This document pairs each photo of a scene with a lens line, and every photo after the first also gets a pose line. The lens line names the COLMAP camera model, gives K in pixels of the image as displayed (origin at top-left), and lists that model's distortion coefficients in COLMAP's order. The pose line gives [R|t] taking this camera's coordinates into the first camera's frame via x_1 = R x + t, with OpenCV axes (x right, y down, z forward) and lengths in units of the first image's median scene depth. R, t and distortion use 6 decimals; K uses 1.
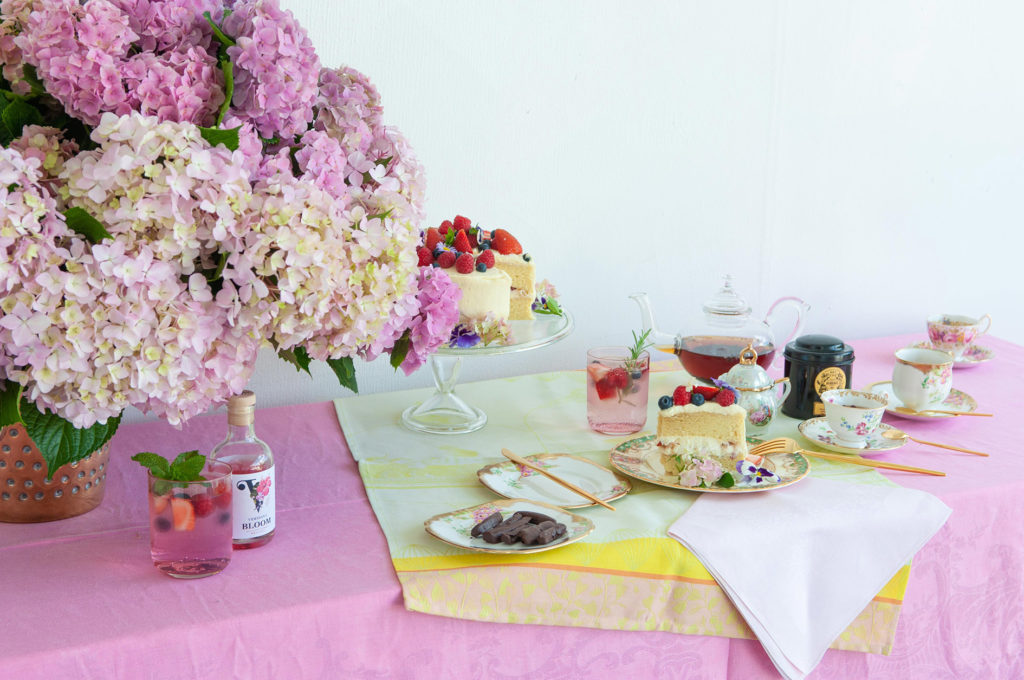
lens RADIAL K [[1579.1, 0, 513.2], [0, 1579.1, 326.8], [0, 0, 1]] dist [0.097842, 0.112740]
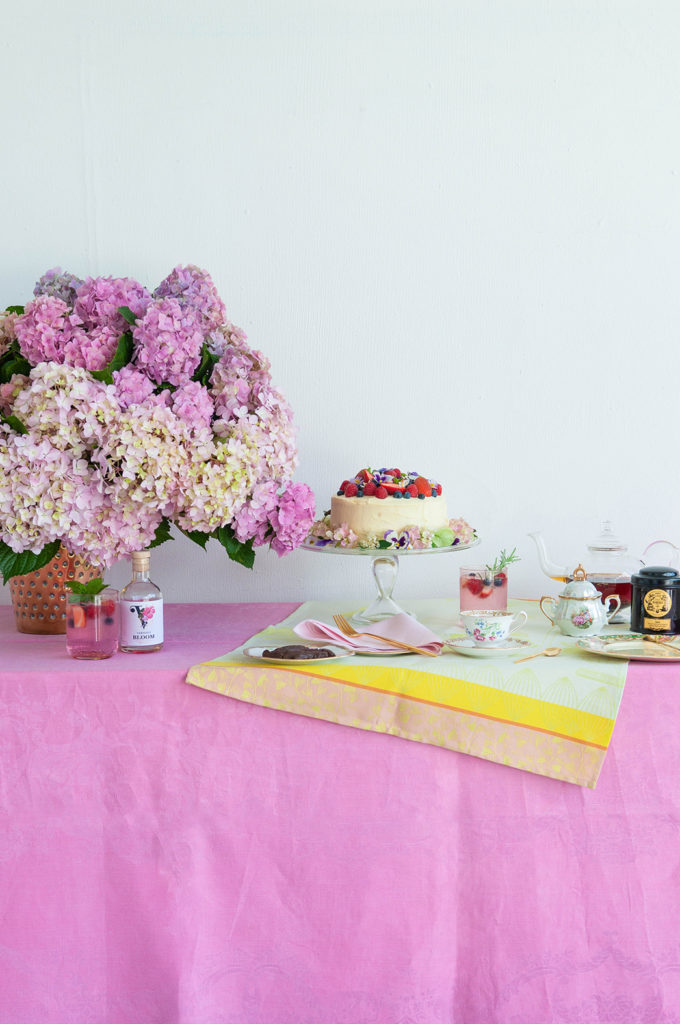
lens RADIAL K [[1579.1, 0, 340.0], [0, 1579.1, 512.0], [0, 0, 1]] dist [0.097842, 0.112740]
pose [[0.896068, 0.019646, -0.443481, 0.732790], [-0.081025, 0.989477, -0.119880, 0.186504], [0.436459, 0.143354, 0.888230, -0.304736]]
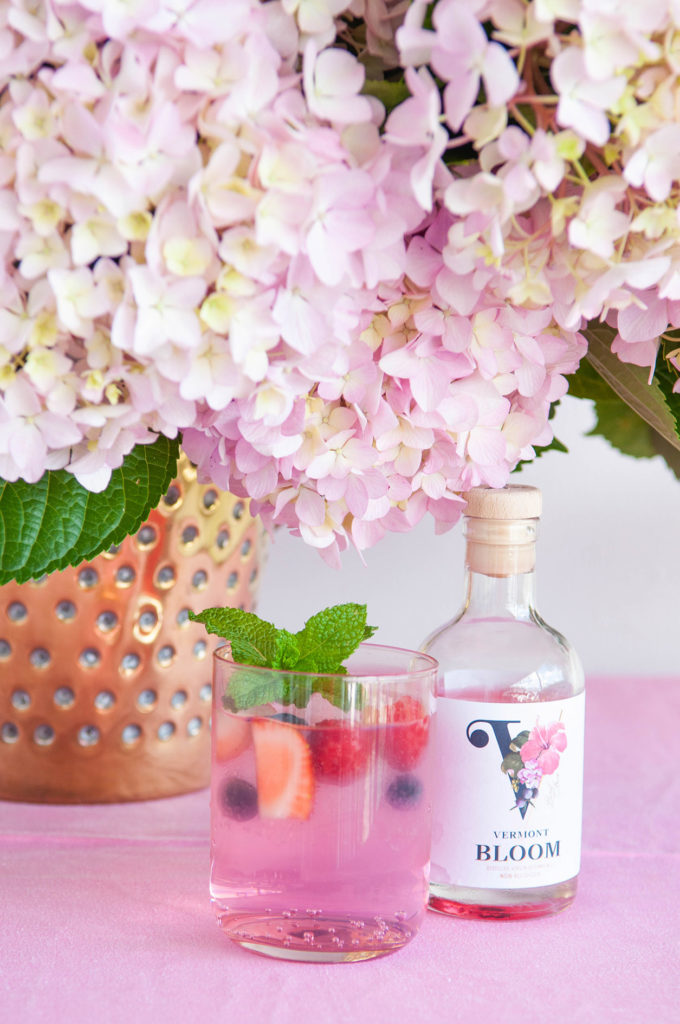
lens RADIAL K [[2331.3, 0, 340.0], [0, 2331.3, 512.0], [0, 0, 1]] dist [0.289474, 0.112974]
pose [[0.914665, 0.049580, -0.401160, 0.012514], [-0.100100, 0.989319, -0.105961, 0.117538], [0.391621, 0.137075, 0.909859, 0.528307]]
